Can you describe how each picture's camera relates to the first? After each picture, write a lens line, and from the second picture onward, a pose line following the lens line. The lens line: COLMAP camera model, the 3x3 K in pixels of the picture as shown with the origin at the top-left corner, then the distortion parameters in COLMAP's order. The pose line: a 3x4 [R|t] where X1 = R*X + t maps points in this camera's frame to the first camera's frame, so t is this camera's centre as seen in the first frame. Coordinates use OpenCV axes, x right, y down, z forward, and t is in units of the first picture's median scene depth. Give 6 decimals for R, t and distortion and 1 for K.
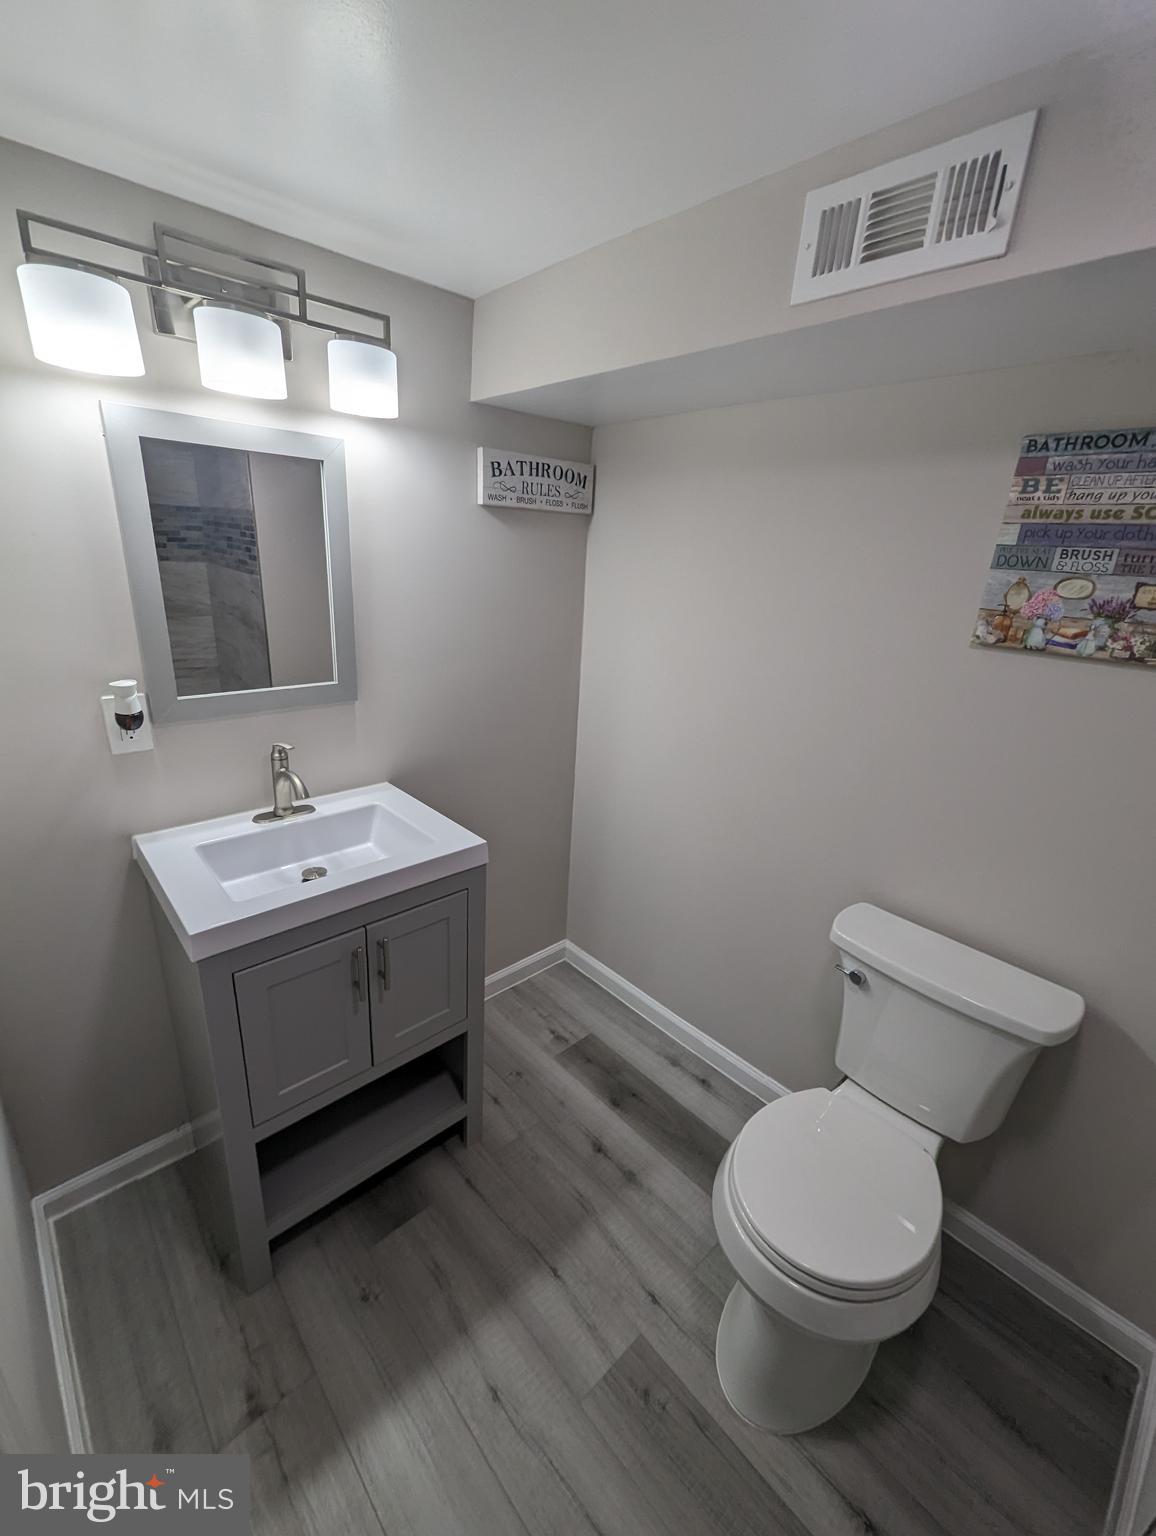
lens RADIAL K [[641.3, 0, 567.0], [0, 641.3, 772.1], [0, 0, 1]] dist [-0.006572, 0.004481]
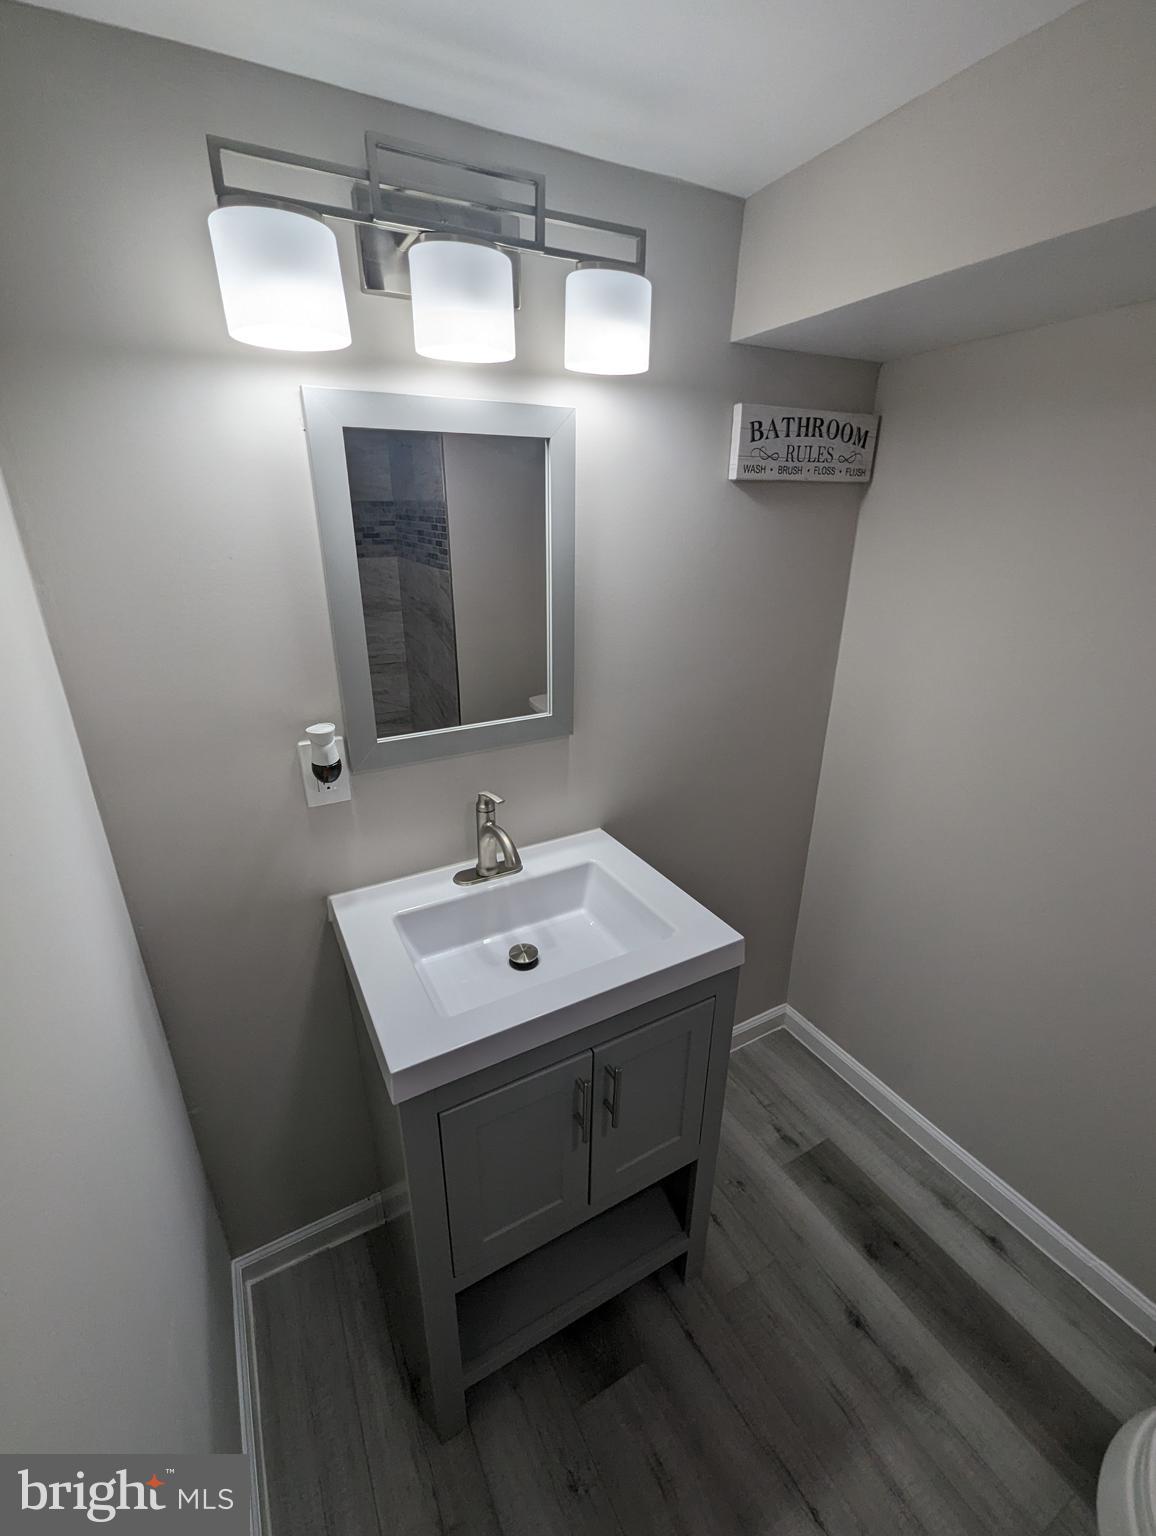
lens RADIAL K [[634.5, 0, 559.6], [0, 634.5, 770.5], [0, 0, 1]] dist [-0.005940, 0.000294]
pose [[0.968634, 0.039095, -0.245397, -0.153080], [-0.029218, 0.998615, 0.043761, -0.108662], [0.246768, -0.035219, 0.968434, 0.224692]]
